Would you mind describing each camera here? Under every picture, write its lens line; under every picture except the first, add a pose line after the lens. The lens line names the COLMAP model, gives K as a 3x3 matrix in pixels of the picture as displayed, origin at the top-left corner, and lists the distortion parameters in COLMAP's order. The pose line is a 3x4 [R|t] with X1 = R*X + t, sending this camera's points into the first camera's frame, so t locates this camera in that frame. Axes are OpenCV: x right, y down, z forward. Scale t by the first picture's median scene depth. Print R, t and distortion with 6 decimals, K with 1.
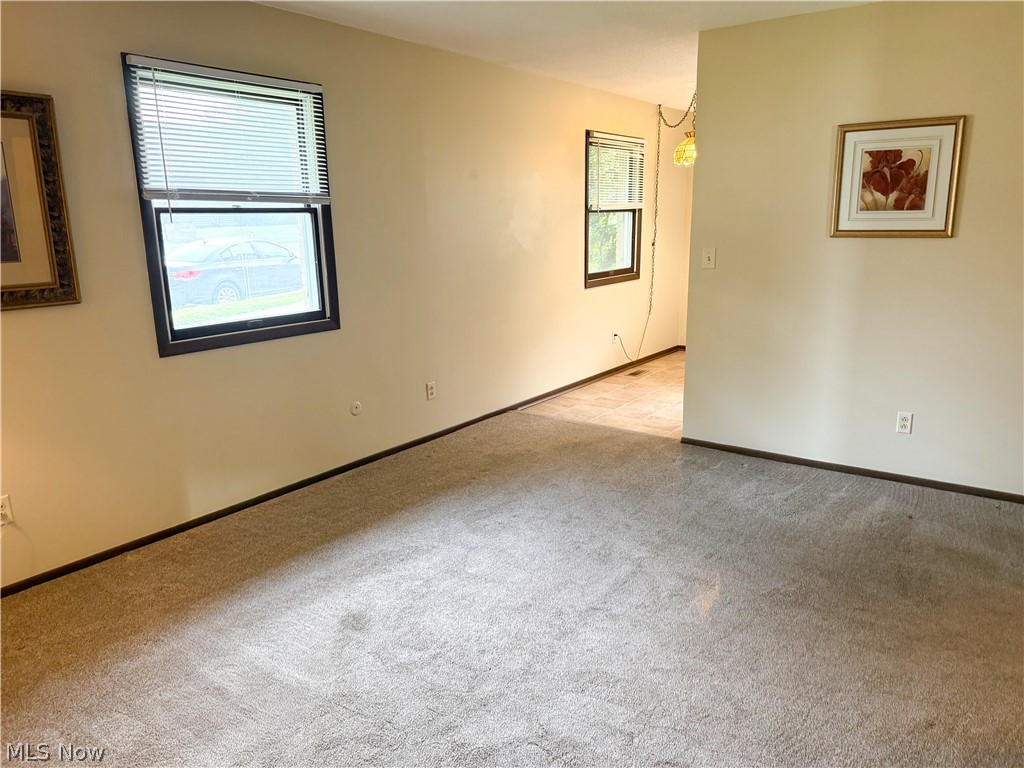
lens RADIAL K [[720.2, 0, 512.0], [0, 720.2, 384.0], [0, 0, 1]] dist [0.120382, -0.205876]
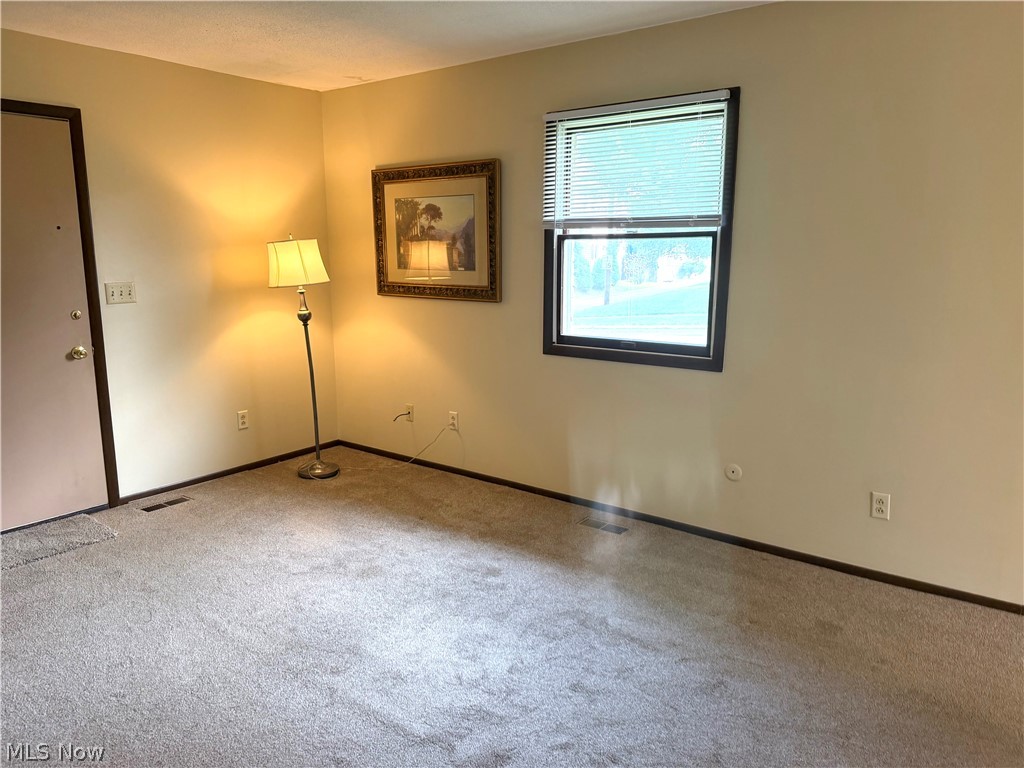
lens RADIAL K [[720.2, 0, 512.0], [0, 720.2, 384.0], [0, 0, 1]] dist [0.120382, -0.205876]
pose [[-0.016955, 0.206831, -0.978230, 0.661461], [-0.216077, 0.954493, 0.205558, -0.204146], [0.976229, 0.214858, 0.028508, 0.818741]]
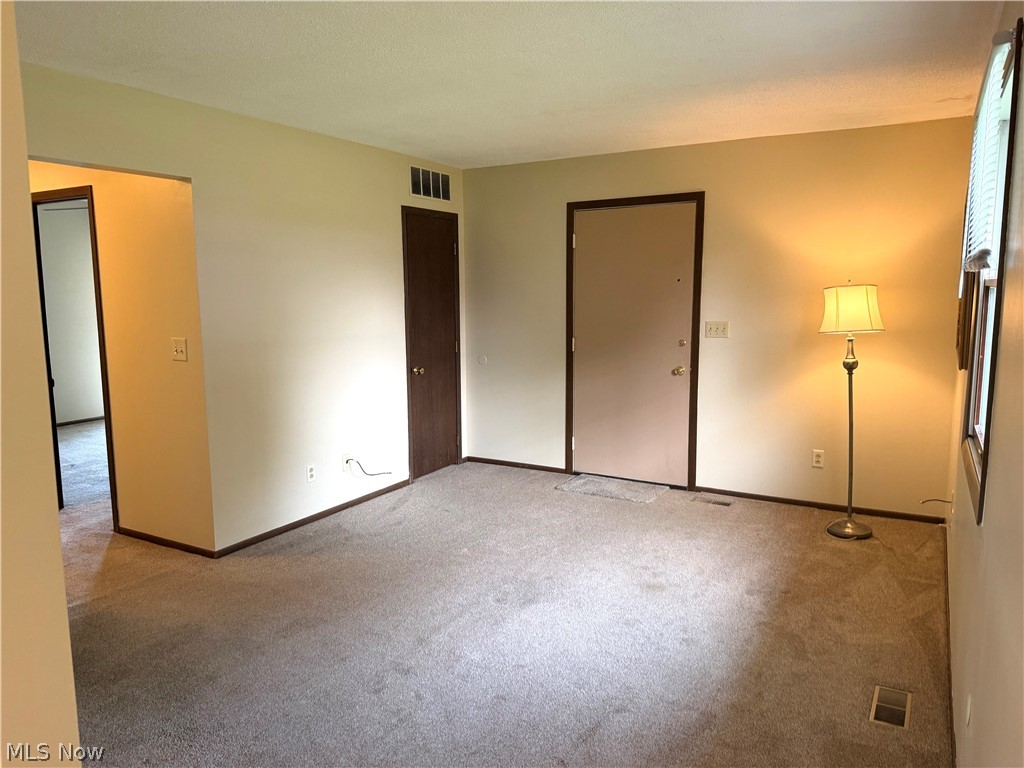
lens RADIAL K [[720.2, 0, 512.0], [0, 720.2, 384.0], [0, 0, 1]] dist [0.120382, -0.205876]
pose [[-0.994246, 0.043033, -0.098101, 0.121155], [0.006741, 0.939083, 0.343625, -0.360339], [0.106912, 0.340987, -0.933969, 1.519418]]
